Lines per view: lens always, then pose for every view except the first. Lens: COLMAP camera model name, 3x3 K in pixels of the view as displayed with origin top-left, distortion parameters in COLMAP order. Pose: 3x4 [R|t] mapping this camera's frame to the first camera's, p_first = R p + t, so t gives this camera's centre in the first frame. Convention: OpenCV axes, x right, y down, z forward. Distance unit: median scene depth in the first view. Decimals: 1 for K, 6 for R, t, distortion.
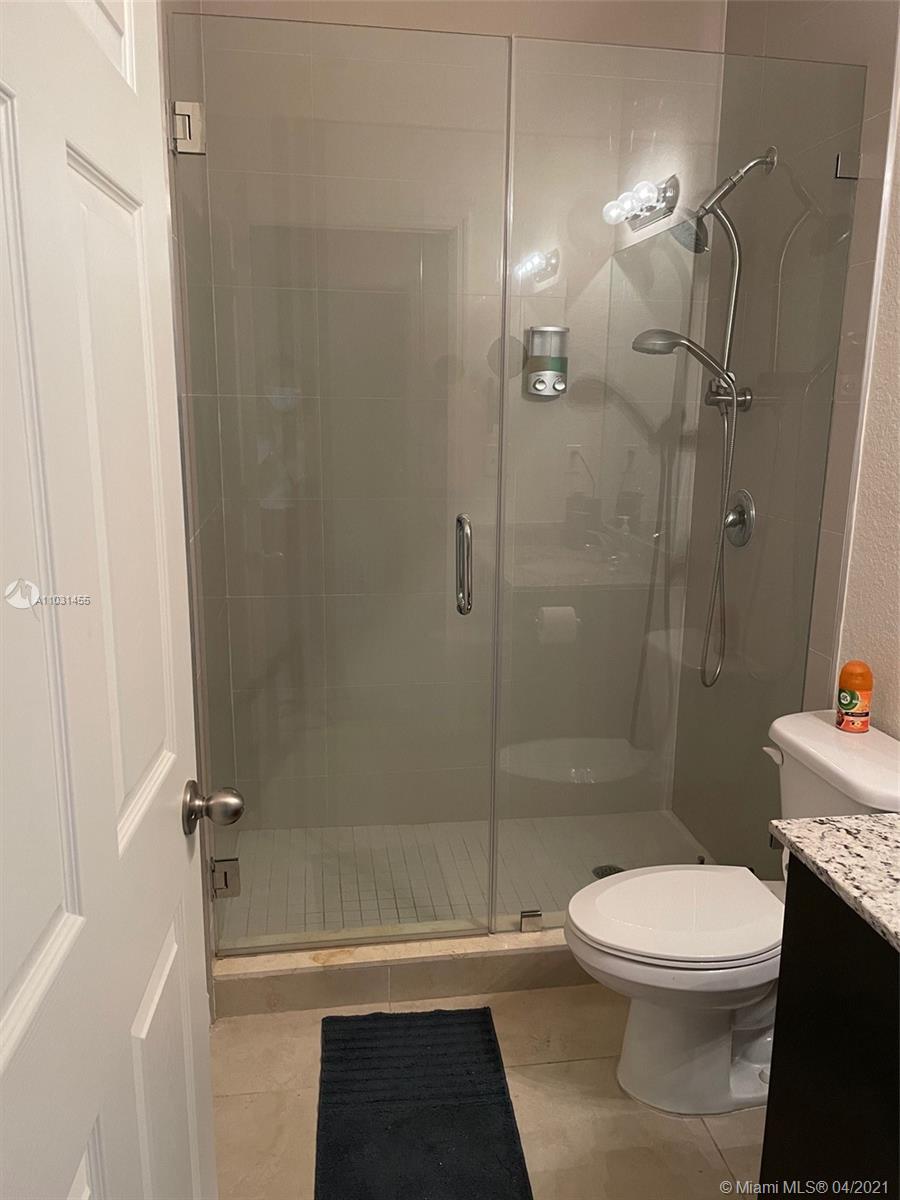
lens RADIAL K [[917.4, 0, 450.0], [0, 917.4, 600.0], [0, 0, 1]] dist [0.079562, -0.112106]
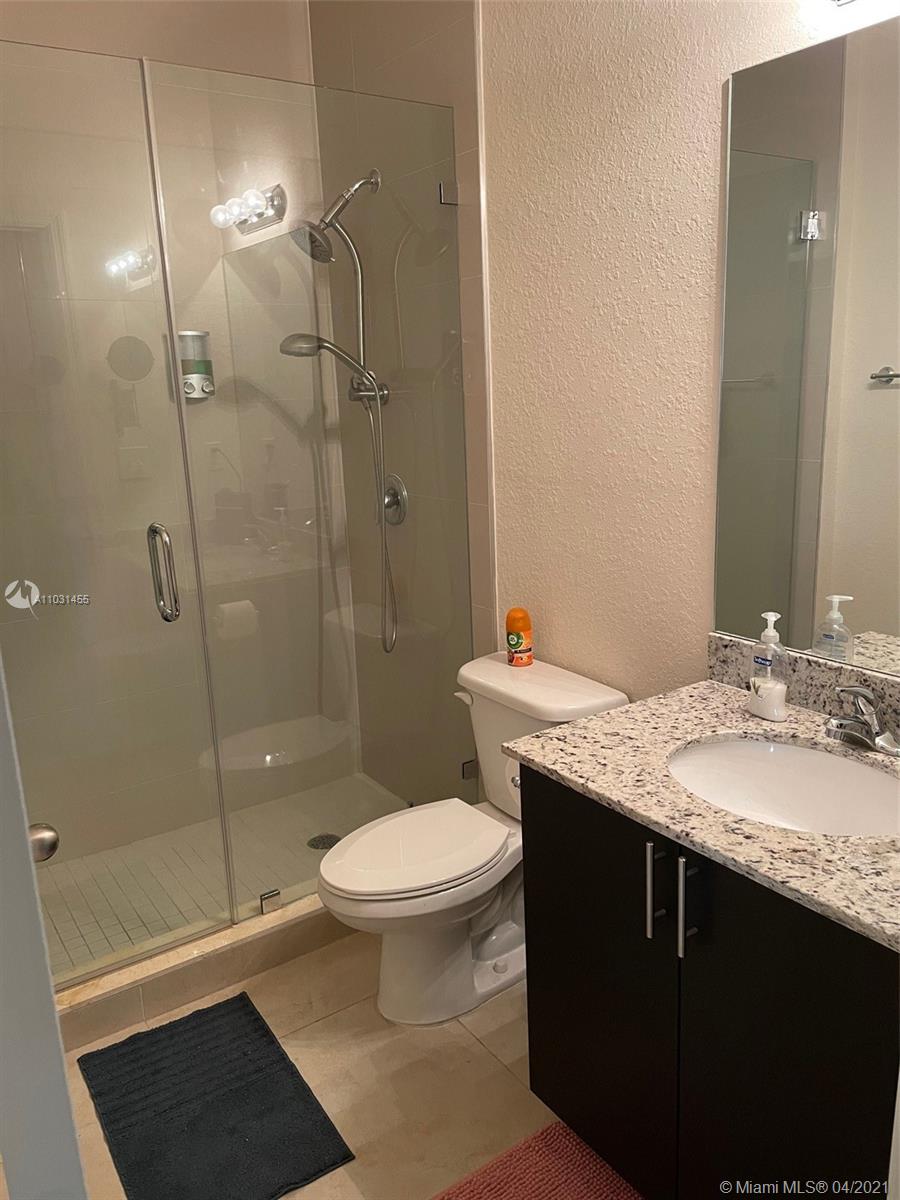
lens RADIAL K [[922.7, 0, 452.3], [0, 922.7, 589.4], [0, 0, 1]] dist [0.081524, -0.120586]
pose [[0.900271, -0.142739, 0.411264, -0.112564], [0.141507, 0.989366, 0.033620, -0.009038], [-0.411690, 0.027929, 0.910896, -0.056333]]
